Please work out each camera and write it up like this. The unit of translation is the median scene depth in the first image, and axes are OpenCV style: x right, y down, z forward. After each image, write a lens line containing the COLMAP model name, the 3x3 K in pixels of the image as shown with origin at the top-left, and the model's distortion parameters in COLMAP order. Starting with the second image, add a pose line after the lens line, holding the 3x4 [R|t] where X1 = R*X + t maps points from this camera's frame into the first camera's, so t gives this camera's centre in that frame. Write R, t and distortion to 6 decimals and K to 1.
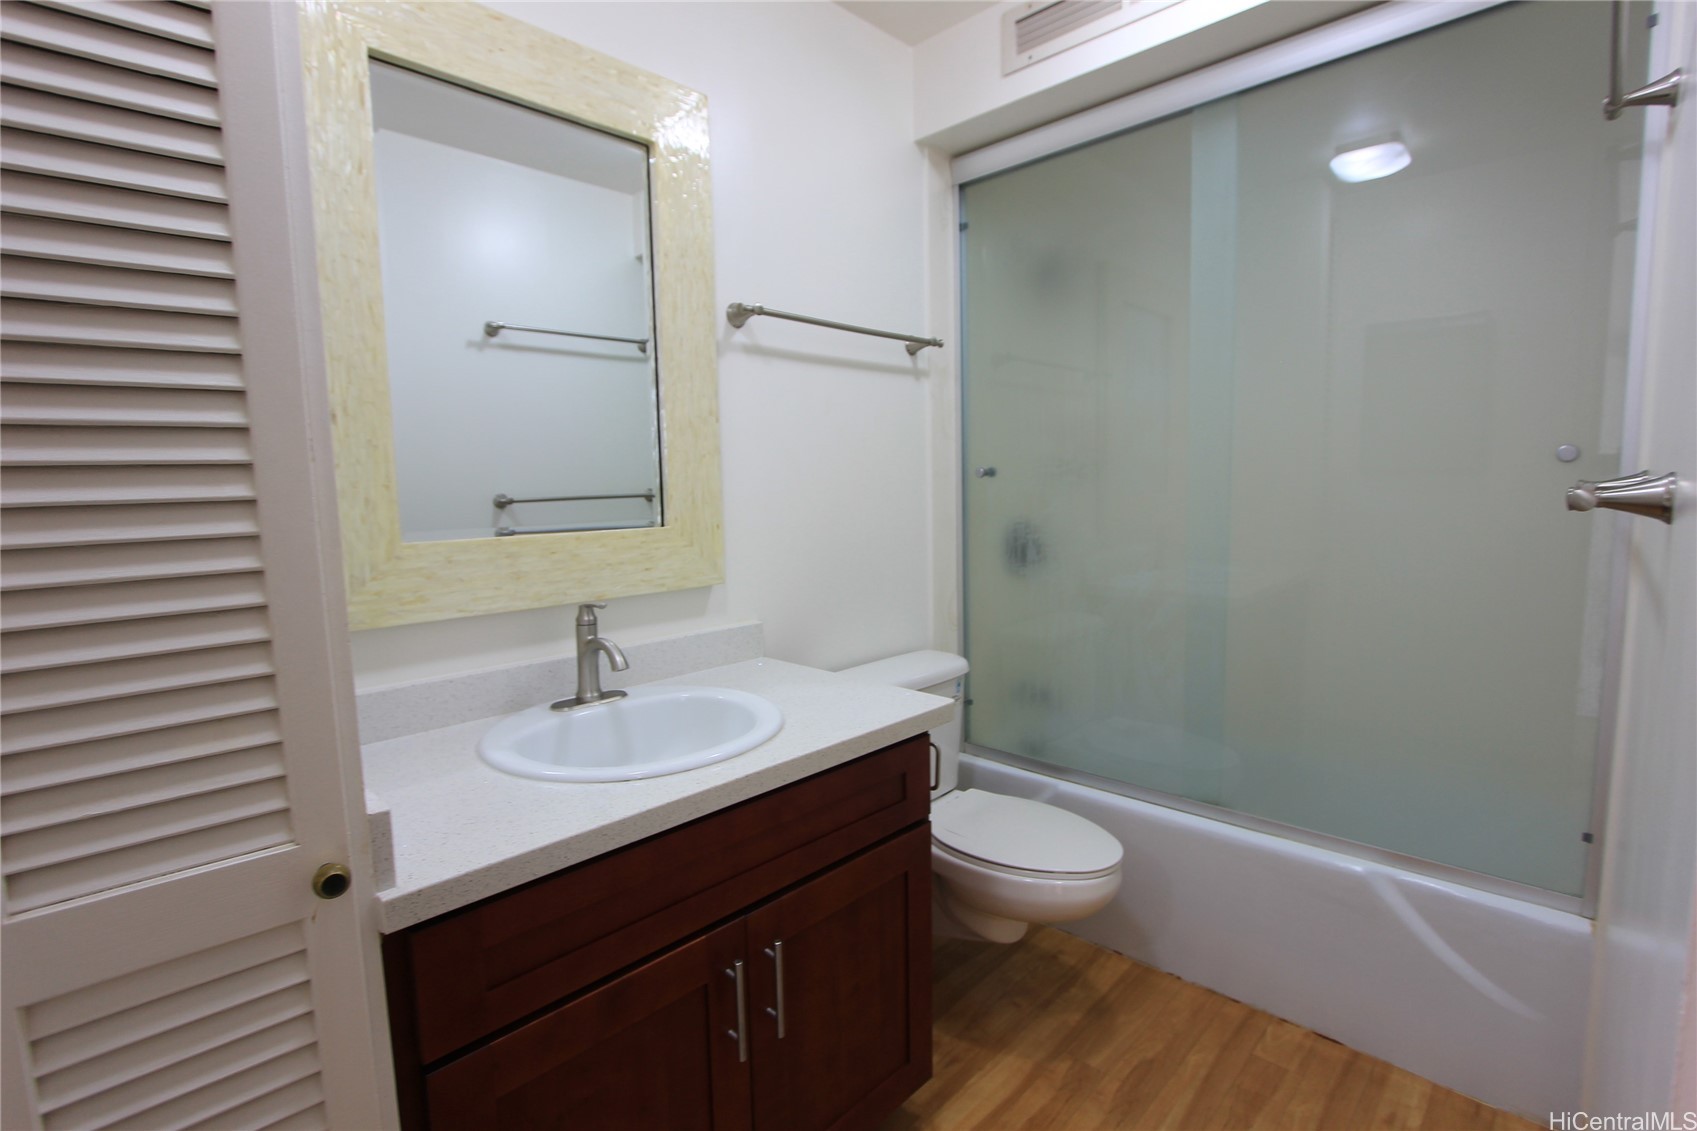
lens RADIAL K [[795.2, 0, 848.7], [0, 795.2, 564.3], [0, 0, 1]] dist [-0.020751, 0.000654]
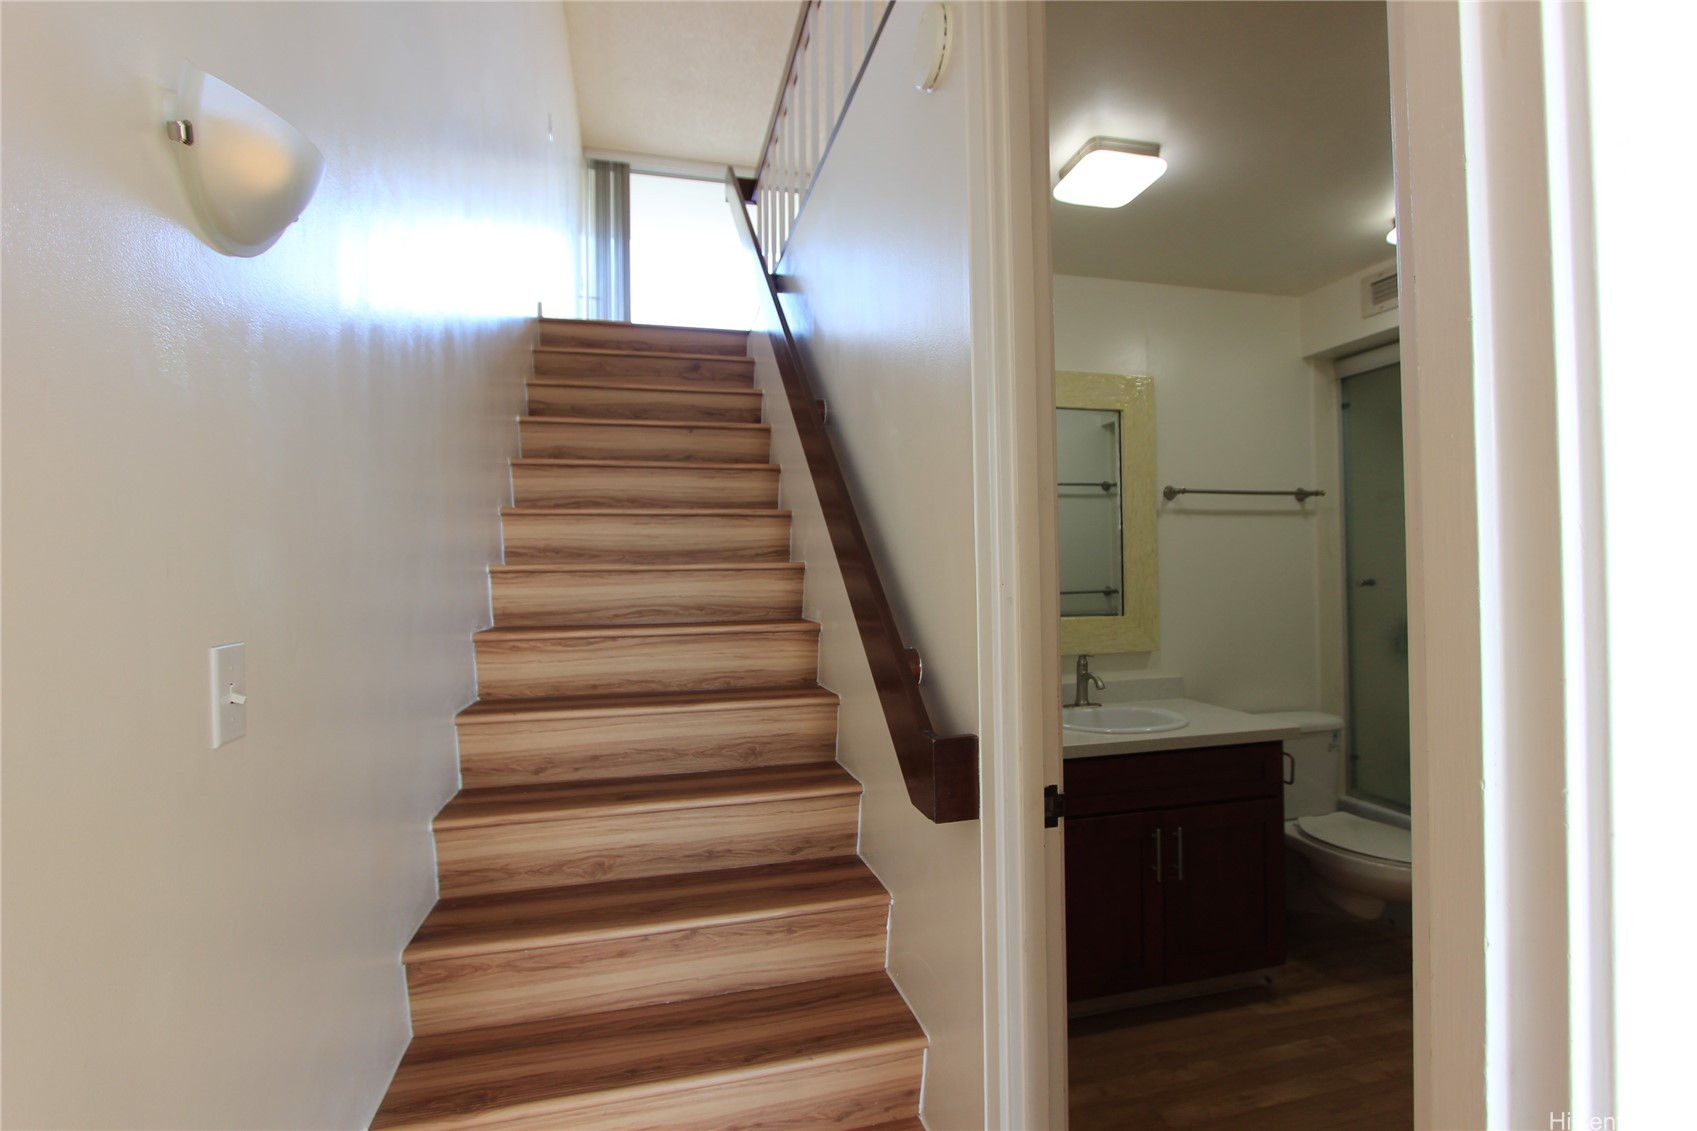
lens RADIAL K [[795.2, 0, 850.2], [0, 795.2, 566.4], [0, 0, 1]] dist [-0.020751, 0.000654]
pose [[0.858385, 0.004241, -0.512989, 0.143568], [-0.055195, 0.994925, -0.084134, 0.023773], [0.510028, 0.100533, 0.854262, -0.788998]]
